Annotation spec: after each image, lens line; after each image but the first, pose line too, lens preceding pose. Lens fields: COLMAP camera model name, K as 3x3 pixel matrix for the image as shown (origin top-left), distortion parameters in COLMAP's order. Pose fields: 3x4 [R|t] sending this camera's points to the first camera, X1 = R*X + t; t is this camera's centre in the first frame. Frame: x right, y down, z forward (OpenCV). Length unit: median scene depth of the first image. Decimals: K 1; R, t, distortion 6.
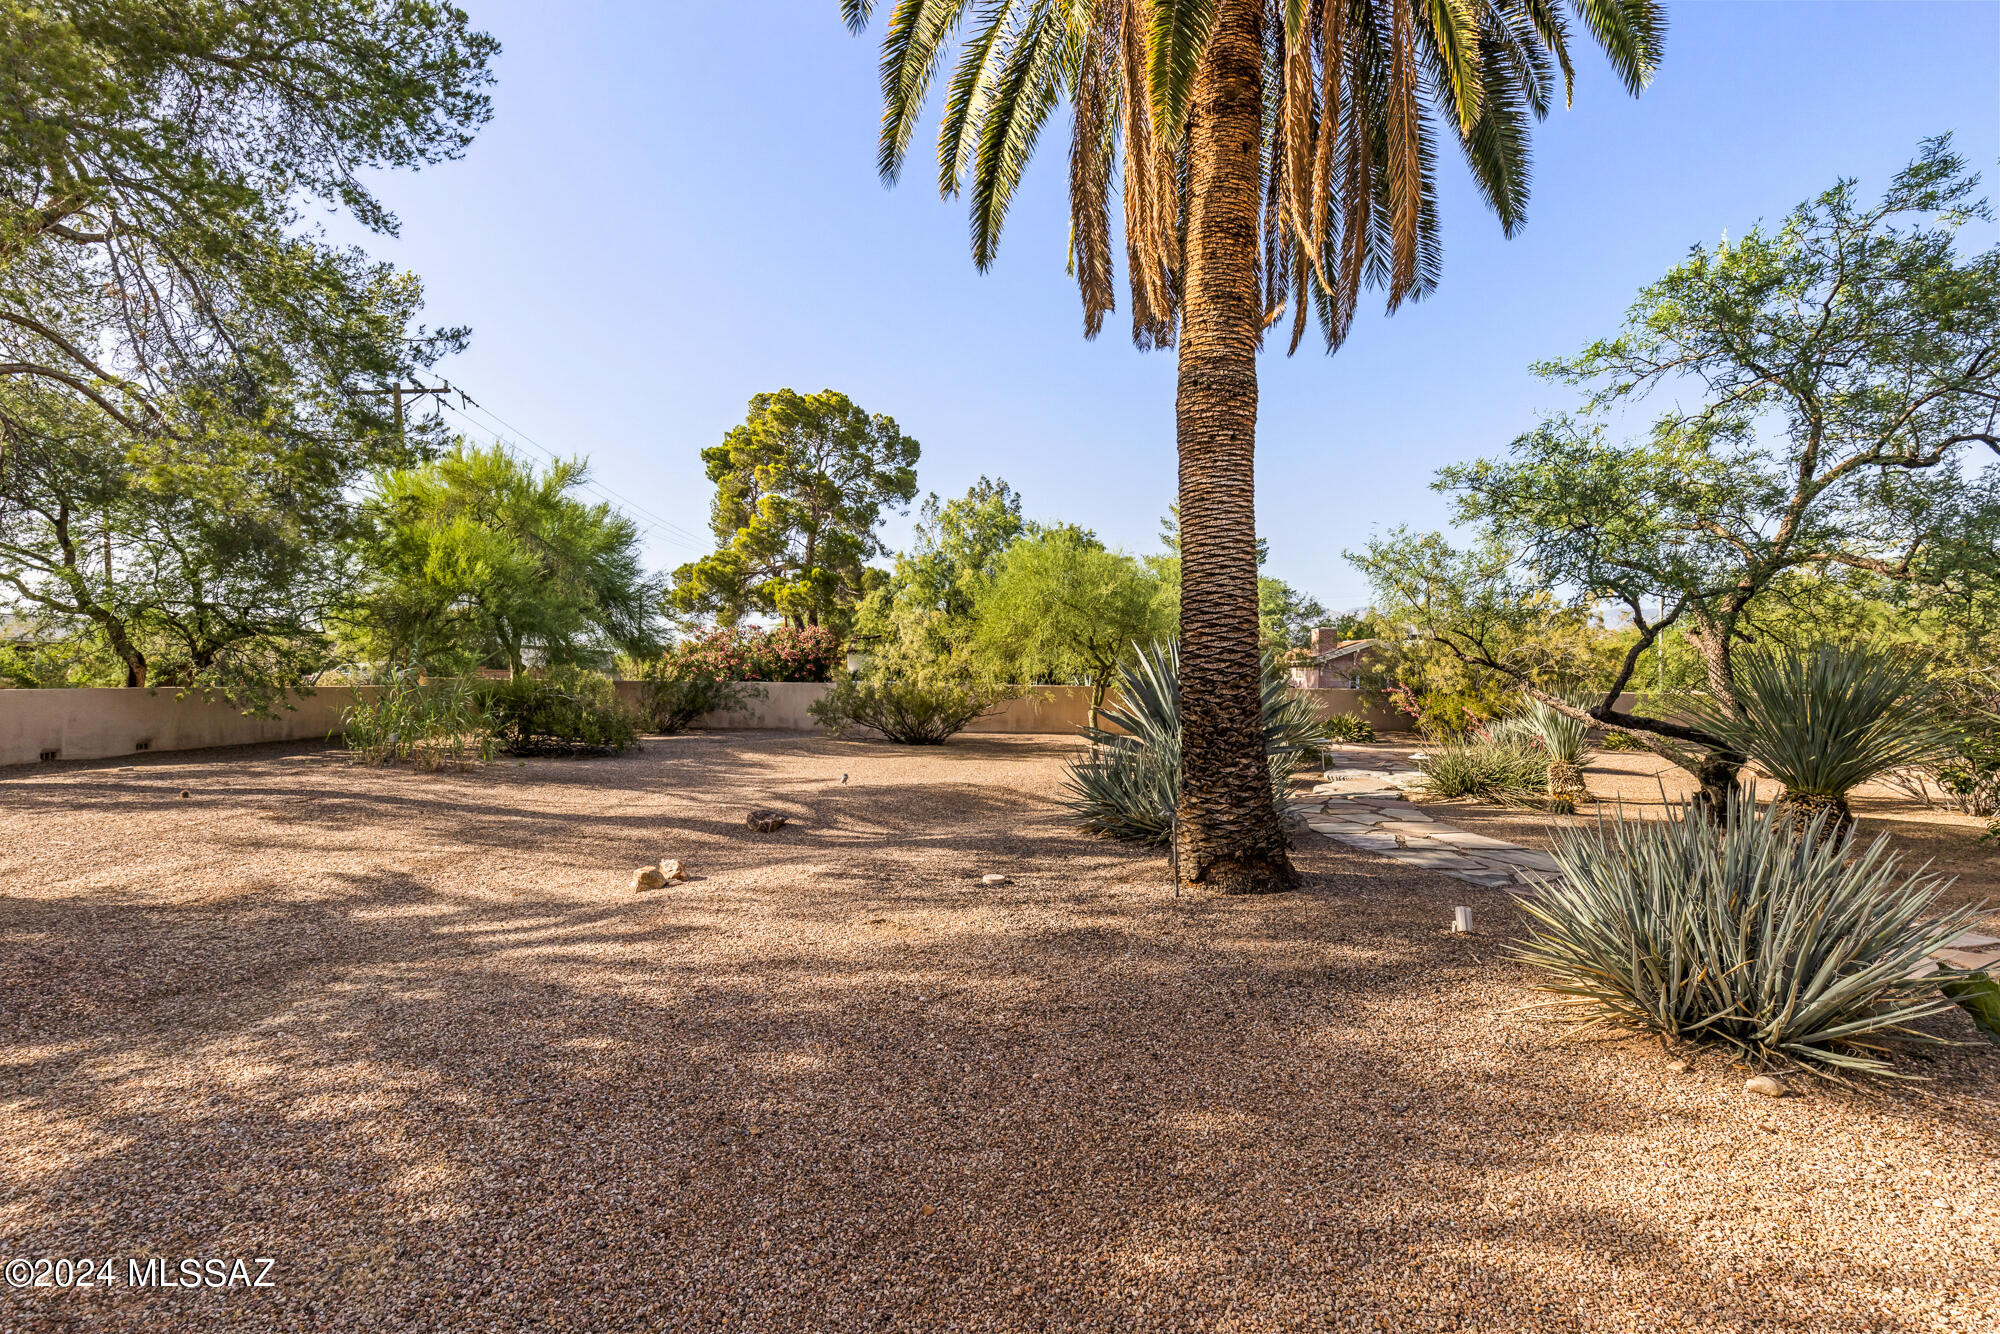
lens RADIAL K [[900.0, 0, 1000.0], [0, 900.0, 667.0], [0, 0, 1]] dist [0.013536, -0.000155]
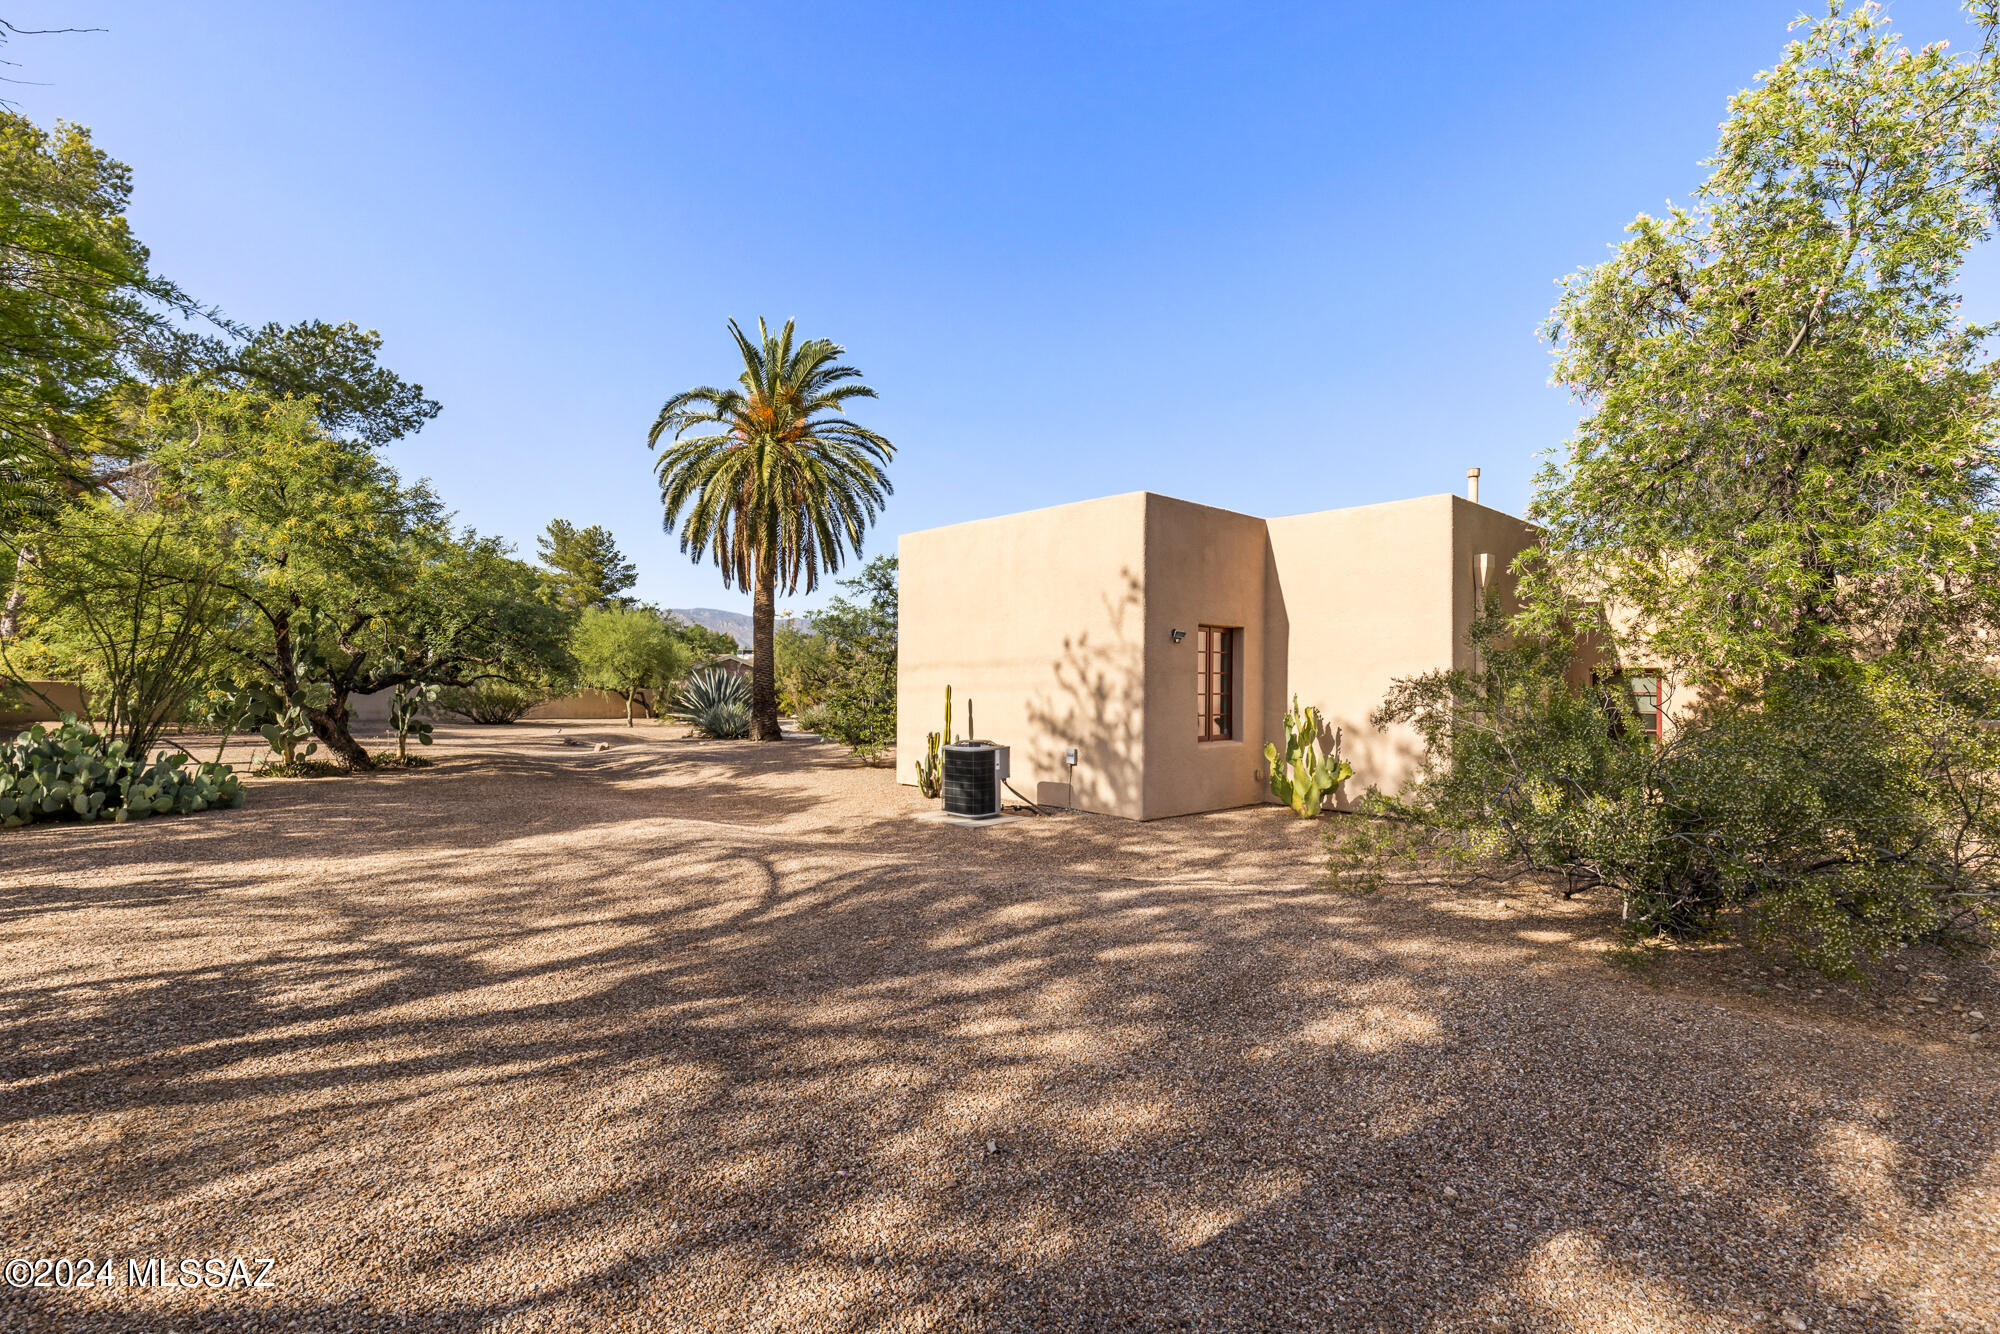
lens RADIAL K [[900.0, 0, 1000.0], [0, 900.0, 667.0], [0, 0, 1]] dist [0.013536, -0.000155]
pose [[0.747271, 0.015411, 0.664341, -1.416321], [-0.015787, 0.999861, -0.005436, -0.064346], [-0.664332, -0.006426, 0.747410, -2.301579]]
